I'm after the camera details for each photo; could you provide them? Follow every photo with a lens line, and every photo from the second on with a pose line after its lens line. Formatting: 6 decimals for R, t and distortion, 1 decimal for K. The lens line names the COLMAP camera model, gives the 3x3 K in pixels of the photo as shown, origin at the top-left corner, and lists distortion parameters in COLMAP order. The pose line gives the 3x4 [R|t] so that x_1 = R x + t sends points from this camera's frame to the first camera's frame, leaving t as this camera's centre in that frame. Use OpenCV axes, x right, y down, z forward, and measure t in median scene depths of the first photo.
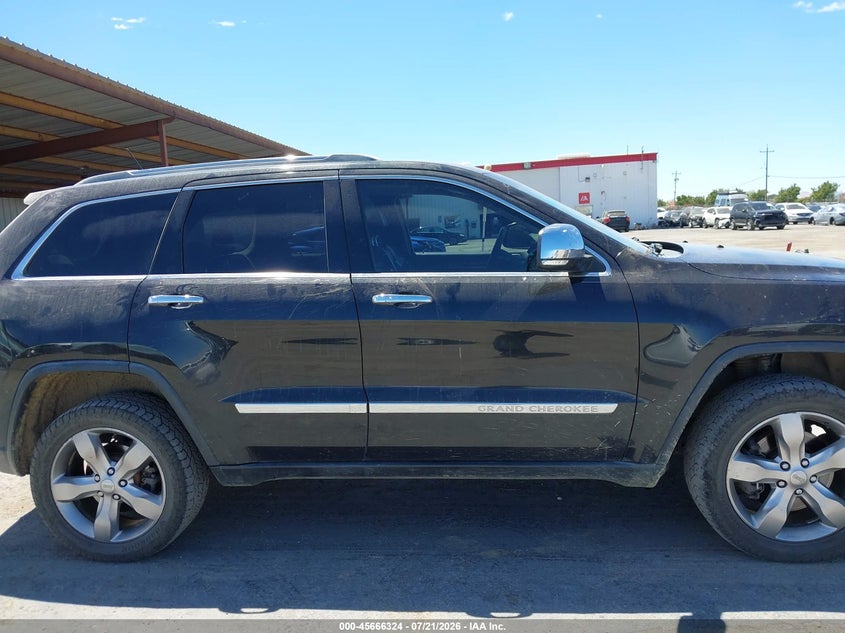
lens RADIAL K [[673.4, 0, 422.5], [0, 673.4, 316.5], [0, 0, 1]] dist [0.030378, -0.045630]
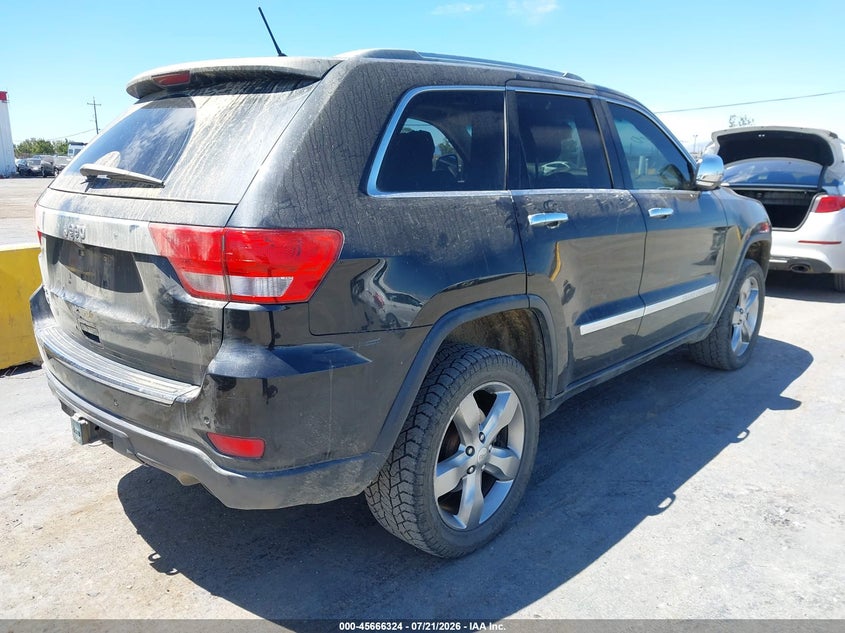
lens RADIAL K [[663.5, 0, 425.1], [0, 663.5, 315.3], [0, 0, 1]] dist [0.008537, -0.000816]
pose [[0.605013, -0.136288, 0.784465, -1.117803], [0.081780, 0.990668, 0.109040, -0.006867], [-0.792005, -0.001818, 0.610512, 0.578365]]
